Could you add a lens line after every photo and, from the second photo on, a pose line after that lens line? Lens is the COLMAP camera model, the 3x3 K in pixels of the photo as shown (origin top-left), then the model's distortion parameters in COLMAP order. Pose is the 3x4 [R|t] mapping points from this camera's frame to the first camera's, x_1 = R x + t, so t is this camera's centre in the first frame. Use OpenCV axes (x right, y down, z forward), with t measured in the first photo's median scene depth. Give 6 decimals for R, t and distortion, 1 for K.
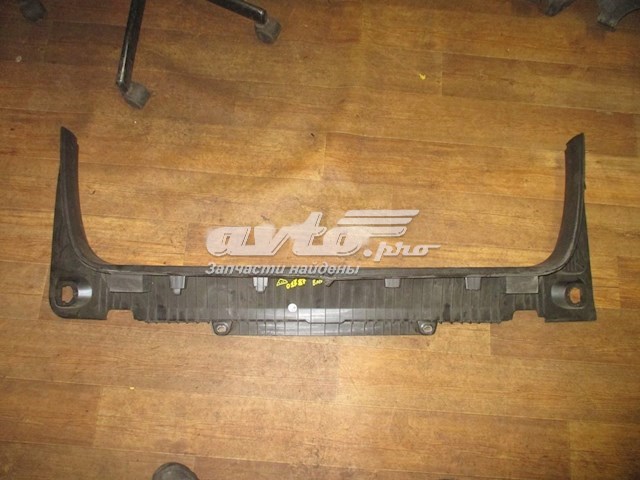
lens RADIAL K [[532.9, 0, 320.0], [0, 532.9, 240.0], [0, 0, 1]] dist [-0.037266, -0.003951]
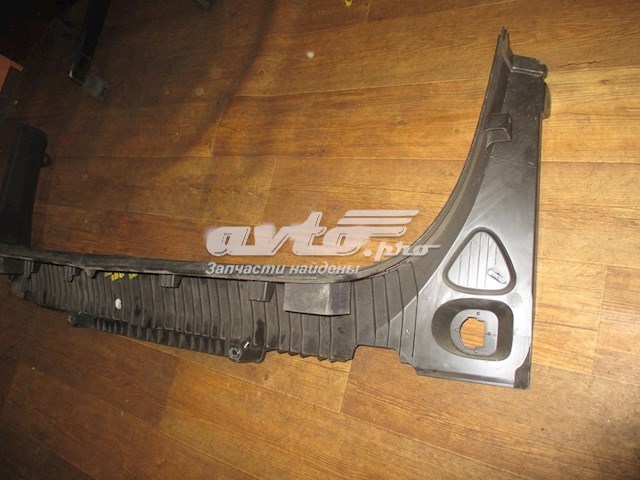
lens RADIAL K [[532.9, 0, 320.0], [0, 532.9, 240.0], [0, 0, 1]] dist [-0.037266, -0.003951]
pose [[0.807934, 0.019203, -0.588960, 0.627068], [-0.038160, 0.999076, -0.019772, 0.026574], [0.588036, 0.038449, 0.807921, 0.446354]]
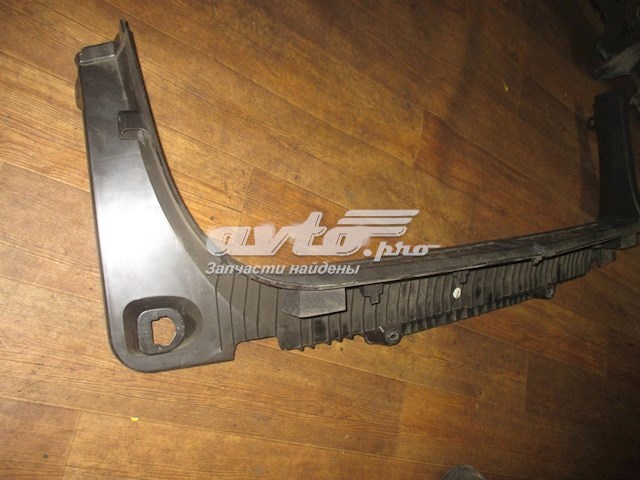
lens RADIAL K [[532.9, 0, 320.0], [0, 532.9, 240.0], [0, 0, 1]] dist [-0.037266, -0.003951]
pose [[0.830806, 0.247352, 0.498577, -0.473548], [-0.265072, 0.963544, -0.036326, 0.055089], [-0.489386, -0.101979, 0.866084, 0.386378]]
